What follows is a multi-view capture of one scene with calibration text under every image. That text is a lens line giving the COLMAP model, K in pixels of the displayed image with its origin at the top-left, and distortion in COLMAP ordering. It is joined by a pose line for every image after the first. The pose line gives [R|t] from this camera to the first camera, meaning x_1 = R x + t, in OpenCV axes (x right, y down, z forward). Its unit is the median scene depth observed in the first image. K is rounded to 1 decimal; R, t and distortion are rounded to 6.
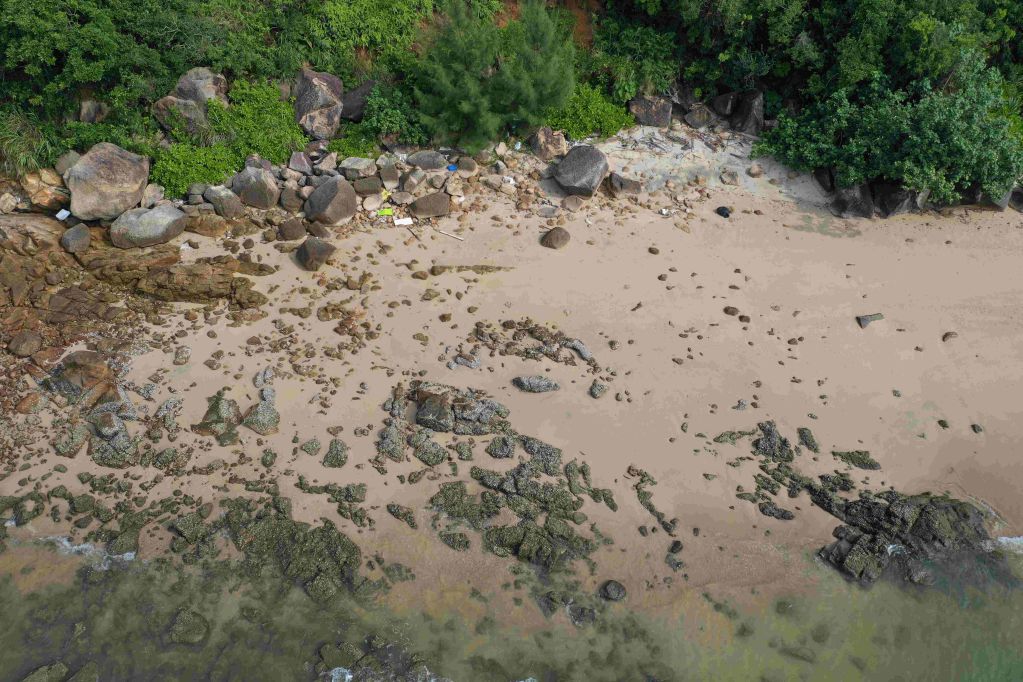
lens RADIAL K [[843.8, 0, 521.2], [0, 843.8, 326.5], [0, 0, 1]] dist [-0.008634, 0.055030]
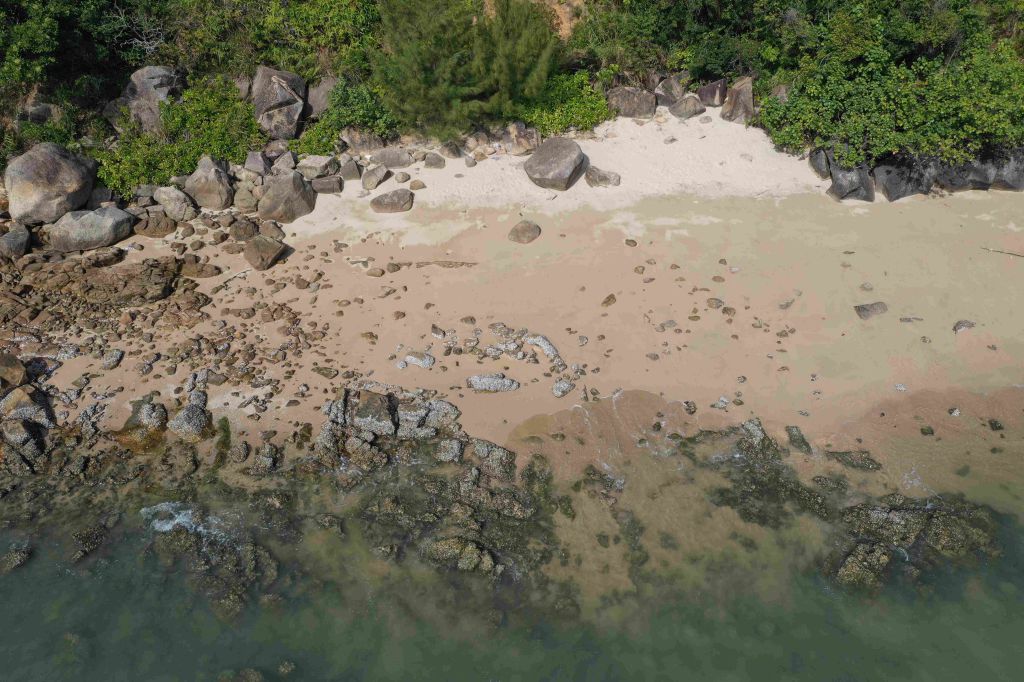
lens RADIAL K [[844.6, 0, 510.2], [0, 844.6, 333.8], [0, 0, 1]] dist [-0.008634, 0.055030]
pose [[0.998675, -0.017395, -0.048438, 0.070334], [0.015040, 0.998707, -0.048564, 0.052181], [0.049220, 0.047771, 0.997645, 0.085068]]
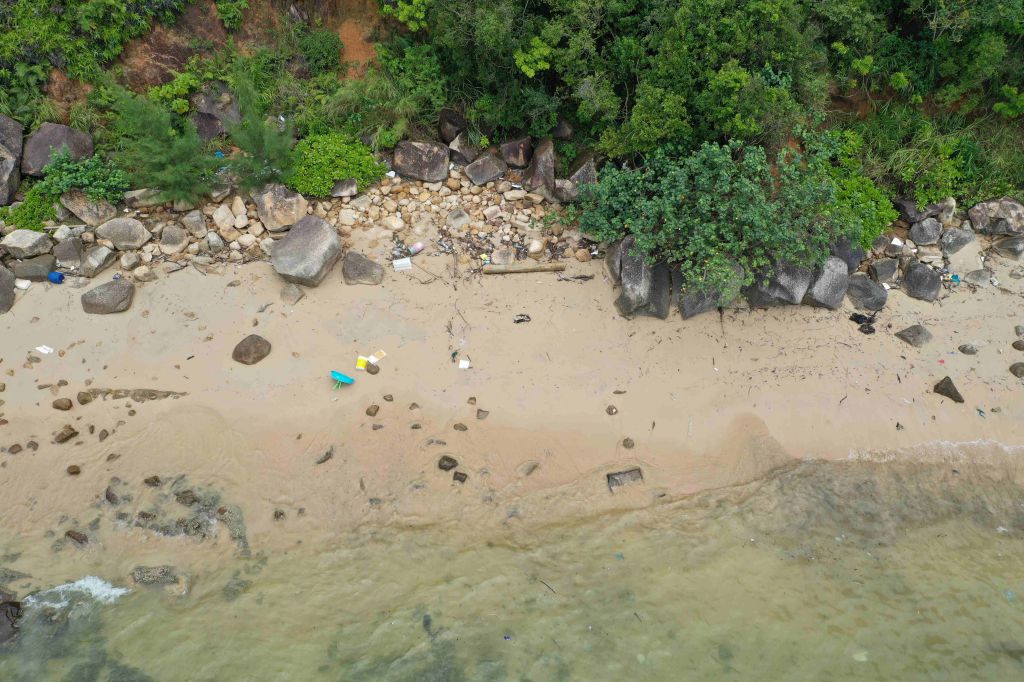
lens RADIAL K [[844.6, 0, 508.7], [0, 844.6, 334.4], [0, 0, 1]] dist [-0.008634, 0.055030]
pose [[0.999621, 0.014416, -0.023470, 0.307106], [-0.012216, 0.995744, 0.091354, -0.198405], [0.024687, -0.091032, 0.995542, 0.227233]]
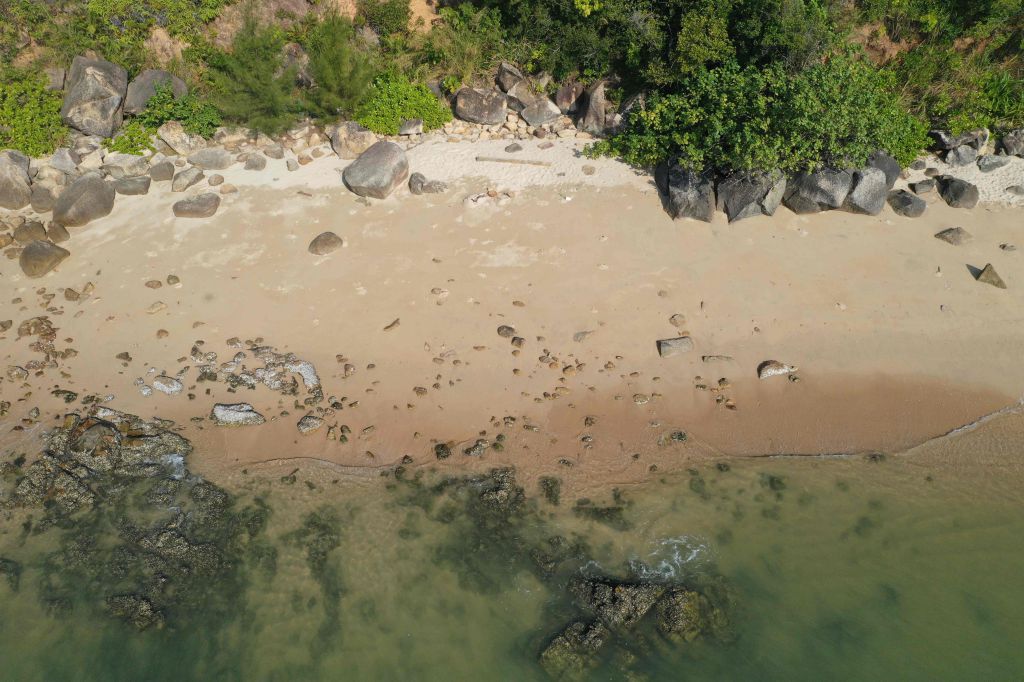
lens RADIAL K [[844.6, 0, 510.3], [0, 844.6, 335.0], [0, 0, 1]] dist [-0.008634, 0.055030]
pose [[0.997212, 0.014852, -0.073134, 0.298199], [-0.017540, 0.999189, -0.036247, 0.013877], [0.072537, 0.037429, 0.996663, 0.171992]]
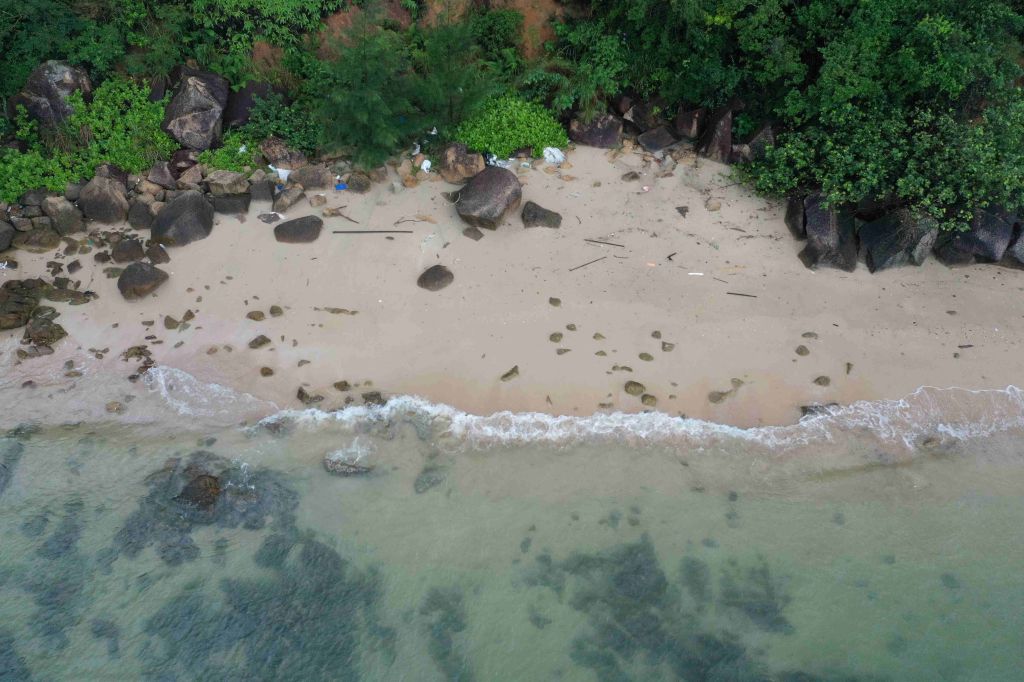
lens RADIAL K [[844.6, 0, 511.5], [0, 844.6, 334.9], [0, 0, 1]] dist [-0.008634, 0.055030]
pose [[0.991093, 0.060424, -0.118677, 0.216374], [-0.063712, 0.997677, -0.024104, -0.037932], [0.116944, 0.031450, 0.992640, 0.220616]]
